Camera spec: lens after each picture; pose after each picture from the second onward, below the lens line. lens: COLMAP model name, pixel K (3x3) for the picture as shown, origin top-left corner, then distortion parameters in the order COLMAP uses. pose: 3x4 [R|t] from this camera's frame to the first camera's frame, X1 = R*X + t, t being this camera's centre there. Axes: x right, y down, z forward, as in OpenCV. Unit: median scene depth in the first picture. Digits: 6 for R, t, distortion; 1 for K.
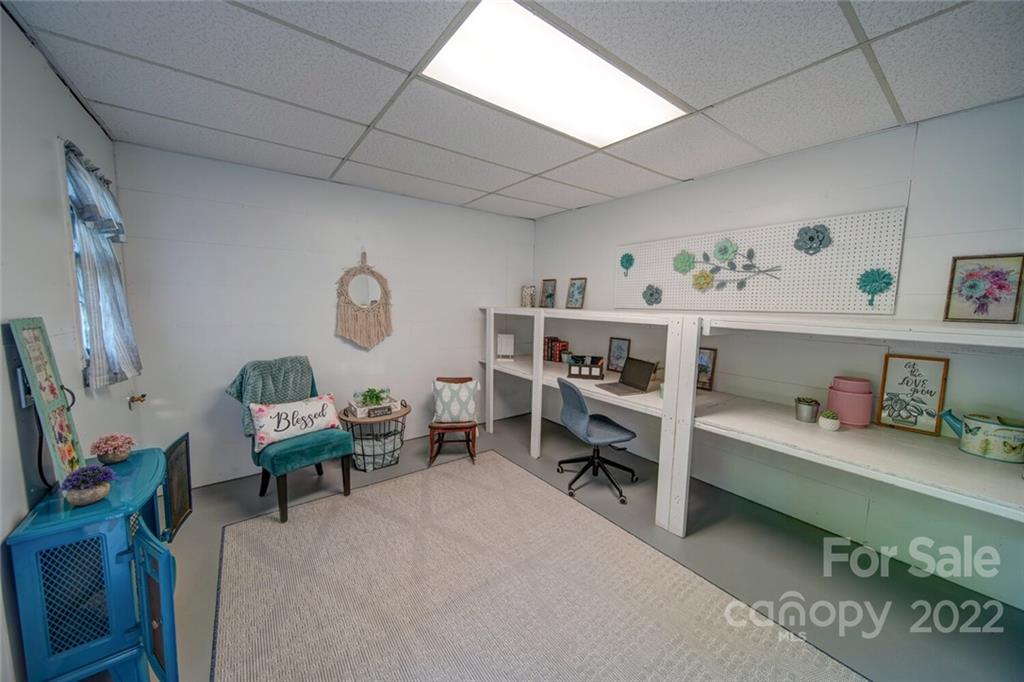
lens RADIAL K [[358.0, 0, 511.0], [0, 358.0, 337.7], [0, 0, 1]] dist [-0.002463, -0.000514]
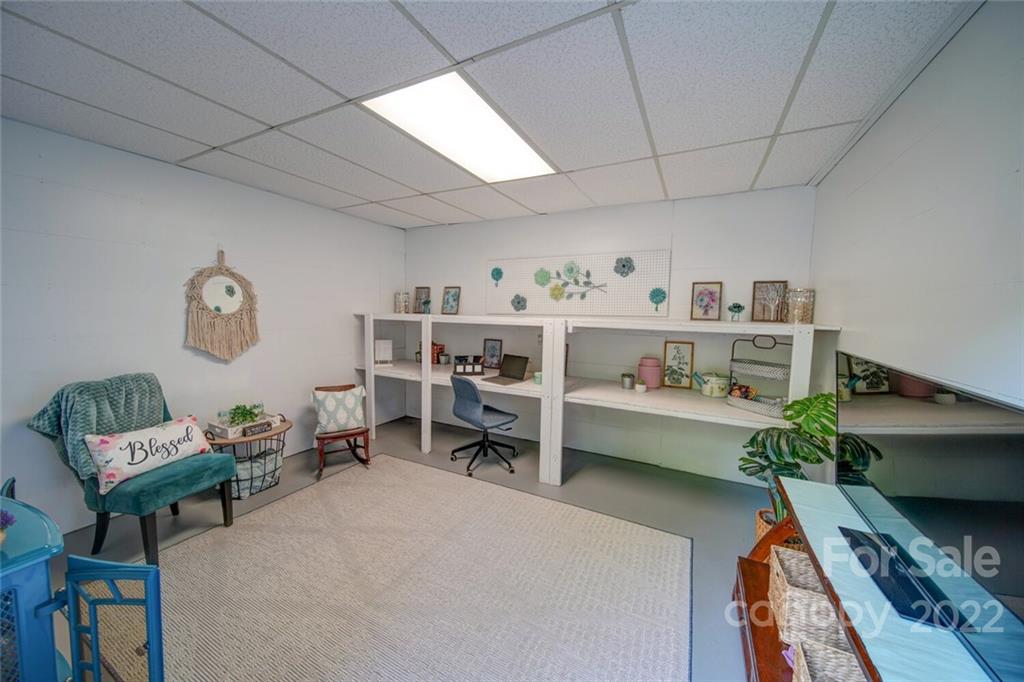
lens RADIAL K [[358.0, 0, 511.8], [0, 358.0, 337.3], [0, 0, 1]] dist [-0.002463, -0.000514]
pose [[0.901224, -0.031958, 0.432174, -0.197861], [0.040328, 0.999134, -0.010214, 0.012847], [-0.431474, 0.026634, 0.901732, -0.111781]]
